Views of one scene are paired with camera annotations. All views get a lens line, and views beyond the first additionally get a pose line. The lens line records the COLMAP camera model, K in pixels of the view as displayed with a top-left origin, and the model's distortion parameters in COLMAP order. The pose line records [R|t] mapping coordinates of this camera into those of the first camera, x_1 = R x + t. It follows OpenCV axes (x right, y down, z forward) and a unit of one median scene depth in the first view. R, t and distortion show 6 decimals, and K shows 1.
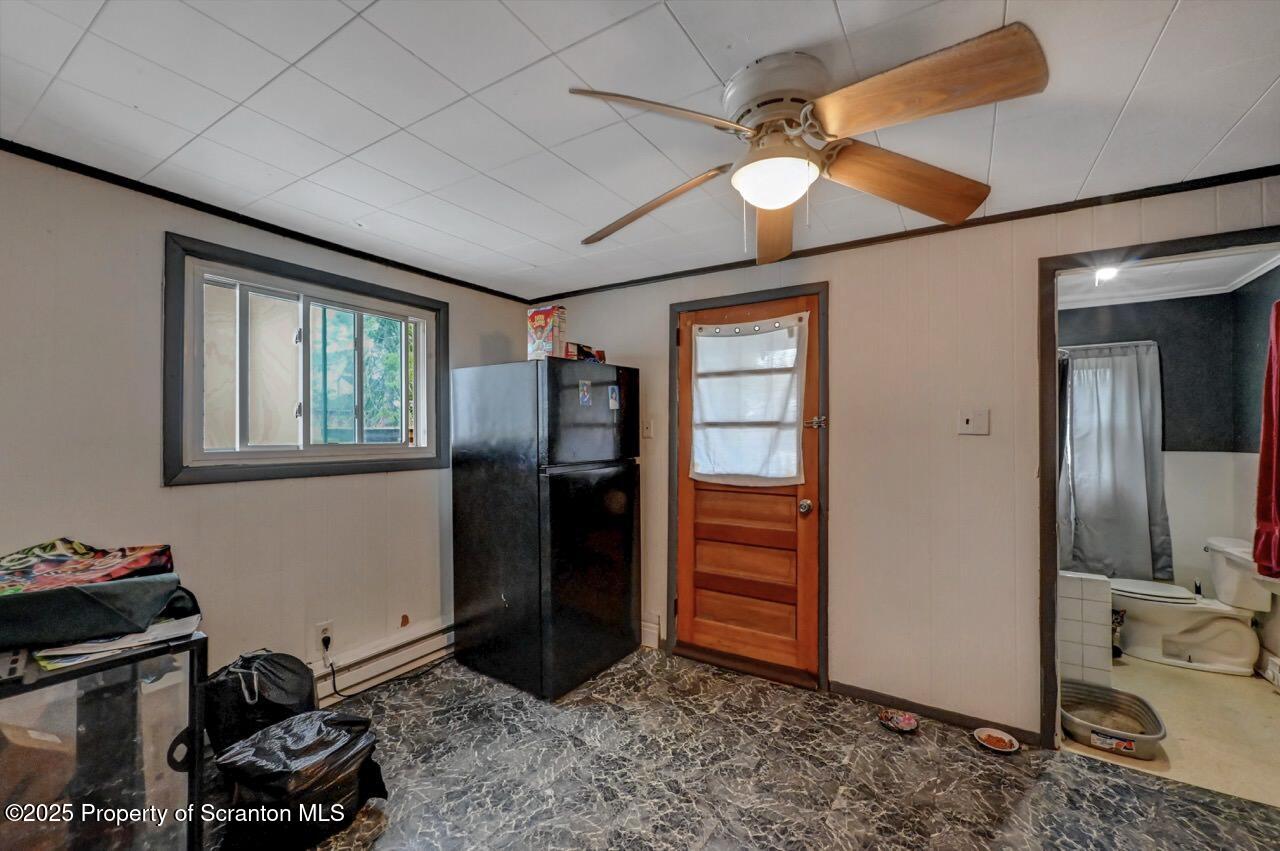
lens RADIAL K [[510.0, 0, 641.4], [0, 510.0, 422.3], [0, 0, 1]] dist [0.000482, -0.000135]
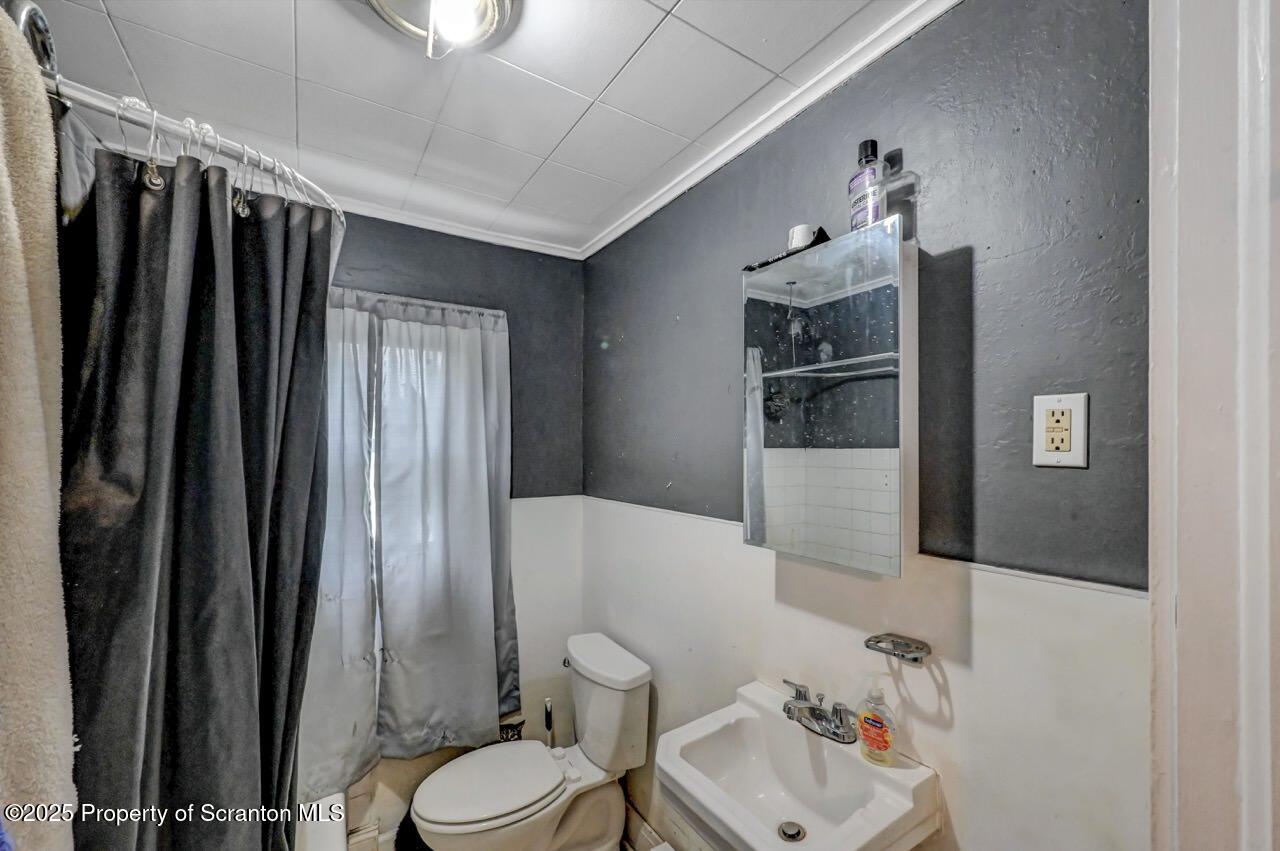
lens RADIAL K [[510.0, 0, 641.1], [0, 510.0, 433.2], [0, 0, 1]] dist [0.000482, -0.000135]
pose [[0.421519, 0.011829, 0.906742, 0.537175], [-0.008269, 0.999923, -0.009201, -0.014615], [-0.906782, -0.003620, 0.421585, 0.601546]]
